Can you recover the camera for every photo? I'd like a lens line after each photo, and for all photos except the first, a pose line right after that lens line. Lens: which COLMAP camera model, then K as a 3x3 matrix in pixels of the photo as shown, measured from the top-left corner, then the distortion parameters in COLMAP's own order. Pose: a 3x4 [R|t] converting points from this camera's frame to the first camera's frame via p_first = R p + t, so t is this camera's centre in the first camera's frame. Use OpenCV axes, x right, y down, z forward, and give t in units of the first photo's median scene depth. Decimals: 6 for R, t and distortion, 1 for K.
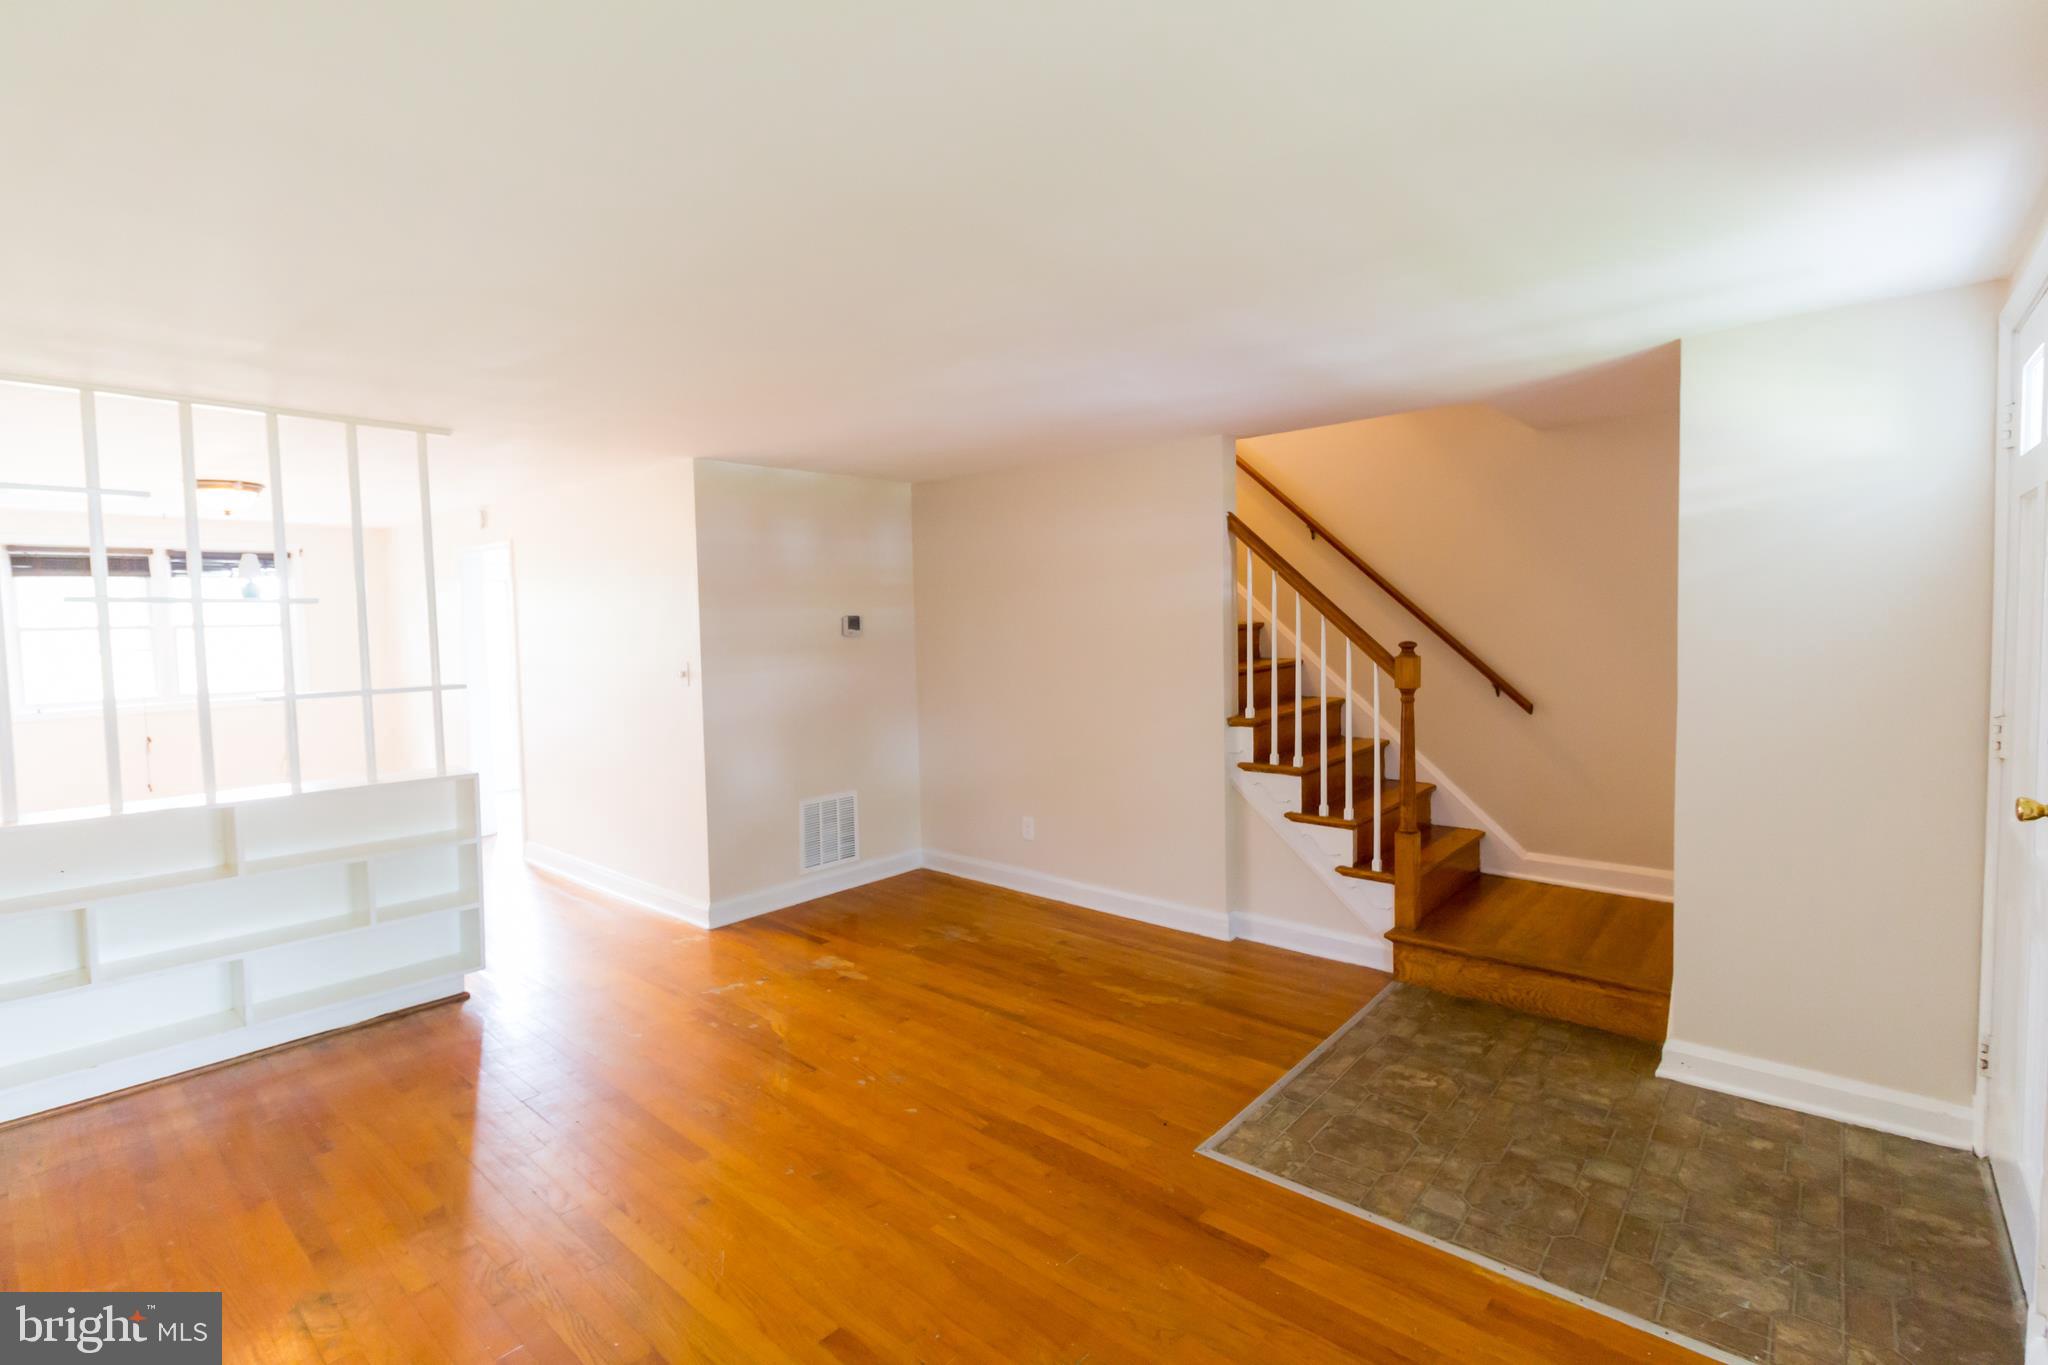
lens RADIAL K [[942.1, 0, 1026.7], [0, 942.1, 659.0], [0, 0, 1]] dist [0.001466, 0.000748]
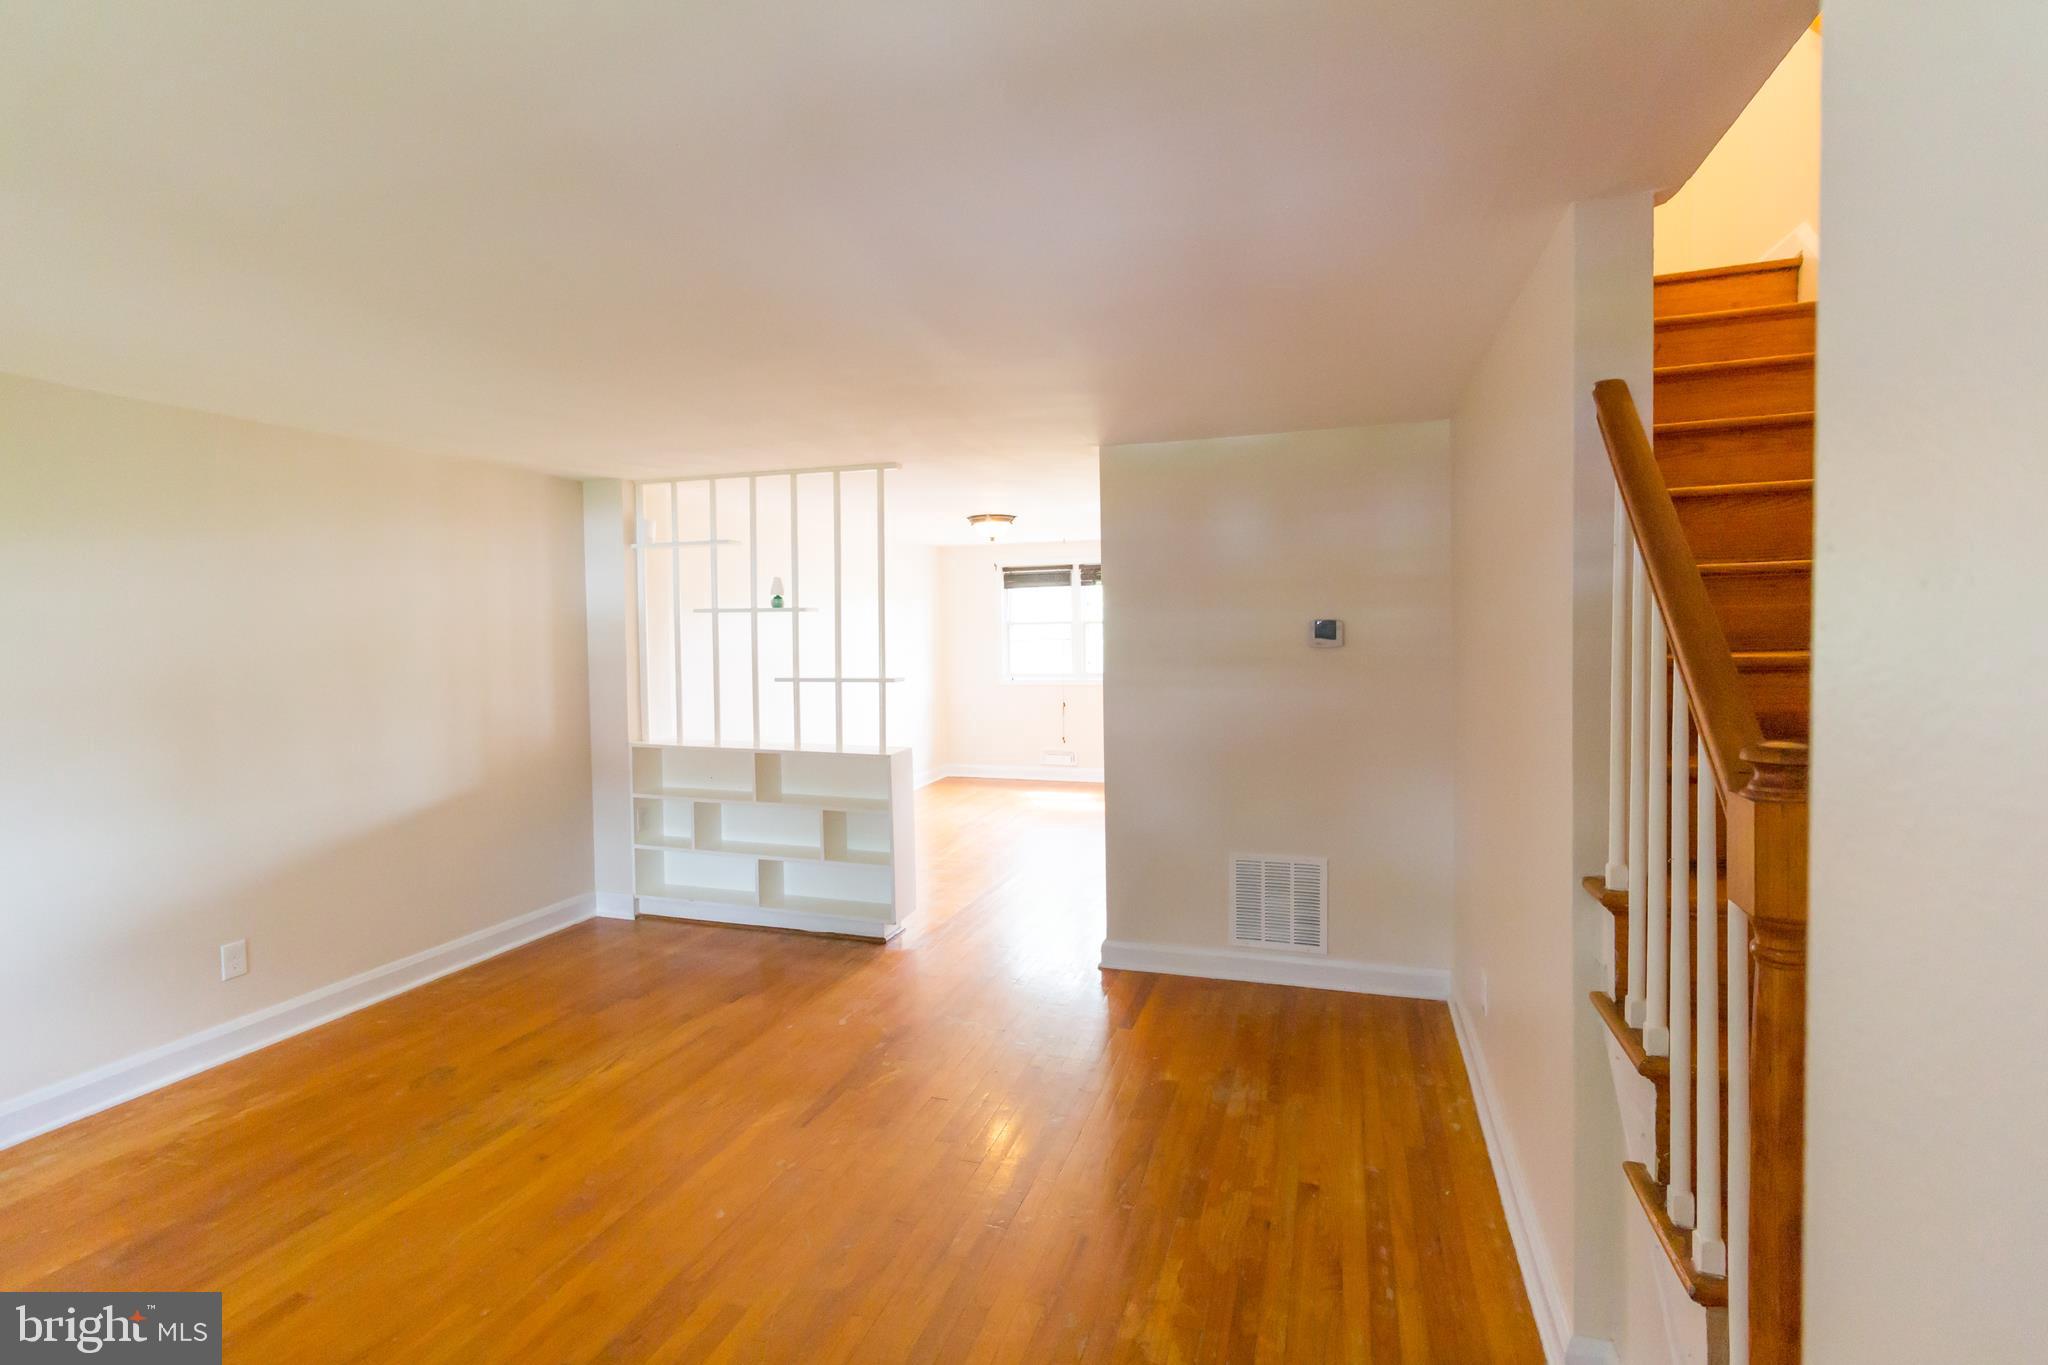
lens RADIAL K [[963.6, 0, 1023.1], [0, 963.6, 658.6], [0, 0, 1]] dist [-0.001697, 0.000822]
pose [[0.386333, 0.044667, -0.921277, 0.484613], [-0.036198, 0.998791, 0.033245, -0.037266], [0.921649, 0.020505, 0.387483, 0.579480]]
